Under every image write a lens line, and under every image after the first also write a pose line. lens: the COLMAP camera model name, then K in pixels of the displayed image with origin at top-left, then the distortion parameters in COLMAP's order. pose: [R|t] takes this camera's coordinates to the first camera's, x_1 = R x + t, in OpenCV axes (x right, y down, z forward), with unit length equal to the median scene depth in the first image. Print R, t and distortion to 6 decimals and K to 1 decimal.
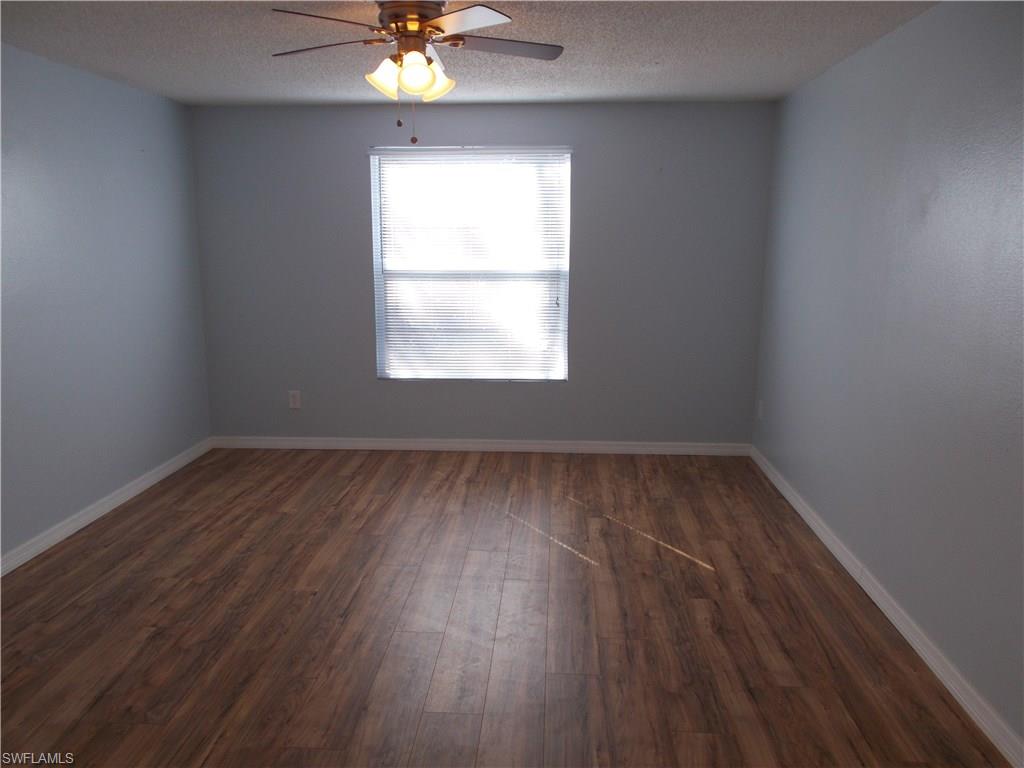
lens RADIAL K [[791.0, 0, 509.9], [0, 791.0, 377.7], [0, 0, 1]] dist [0.023945, -0.017335]
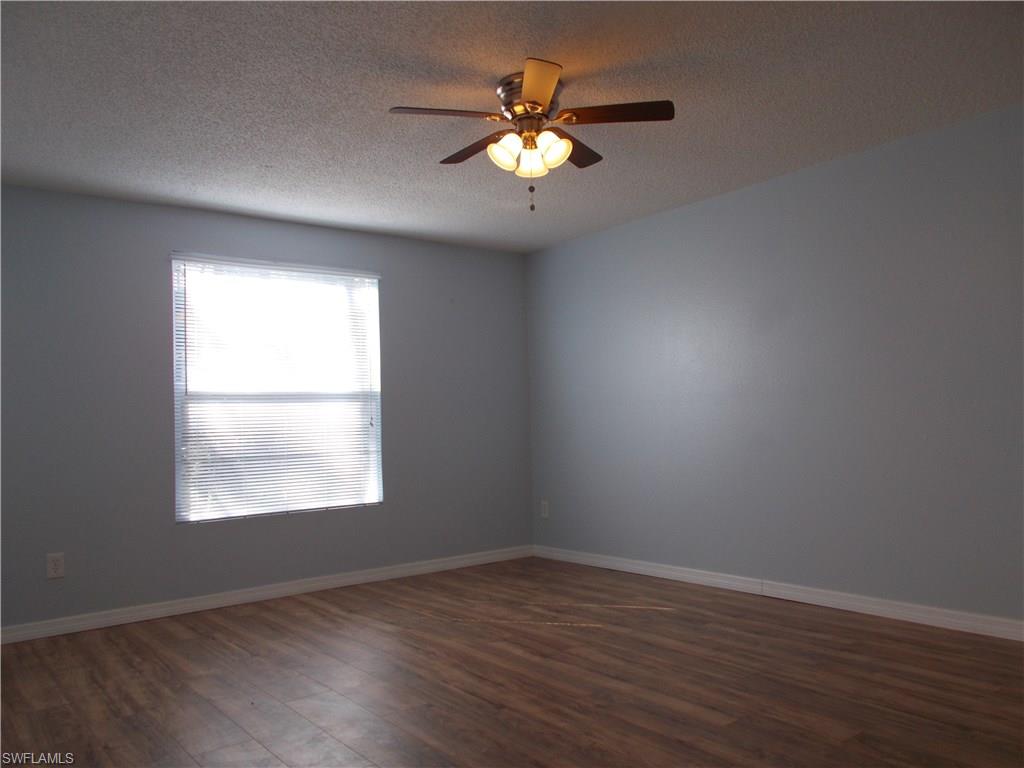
lens RADIAL K [[791.0, 0, 511.9], [0, 791.0, 390.2], [0, 0, 1]] dist [0.023945, -0.017335]
pose [[0.758798, 0.002904, 0.651320, -0.450194], [0.149521, 0.972507, -0.178530, 0.068032], [-0.633931, 0.232854, 0.737503, 0.150858]]
